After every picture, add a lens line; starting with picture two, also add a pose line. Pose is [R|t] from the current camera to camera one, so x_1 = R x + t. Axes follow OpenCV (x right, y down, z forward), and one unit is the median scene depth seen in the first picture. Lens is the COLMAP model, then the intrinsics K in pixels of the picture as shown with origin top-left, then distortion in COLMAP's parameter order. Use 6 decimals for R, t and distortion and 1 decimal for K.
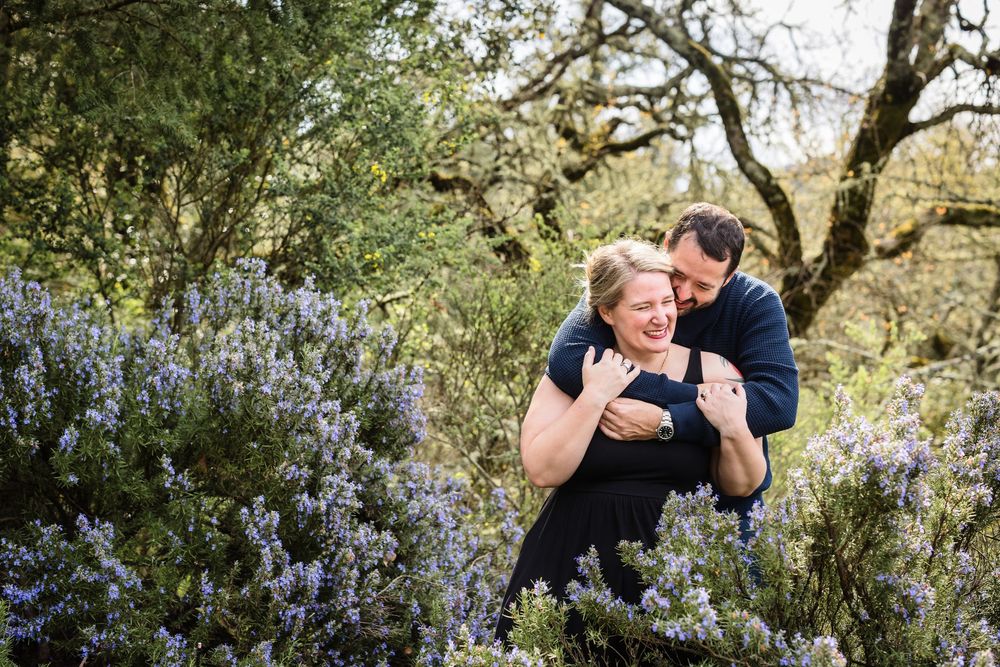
lens RADIAL K [[2871.8, 0, 501.3], [0, 2871.8, 286.1], [0, 0, 1]] dist [0.928588, -16.690465]
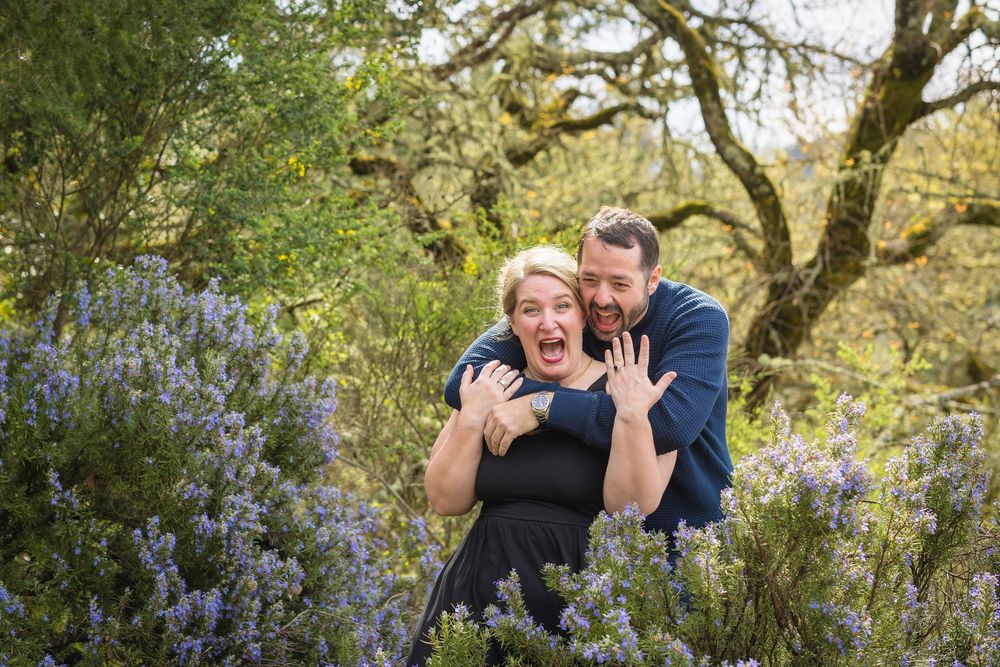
lens RADIAL K [[2871.8, 0, 501.3], [0, 2871.8, 286.1], [0, 0, 1]] dist [0.928588, -16.690465]
pose [[0.999430, 0.017513, 0.028858, -0.002313], [-0.017443, 0.999844, -0.002675, 0.000579], [-0.028900, 0.002170, 0.999580, 0.102791]]
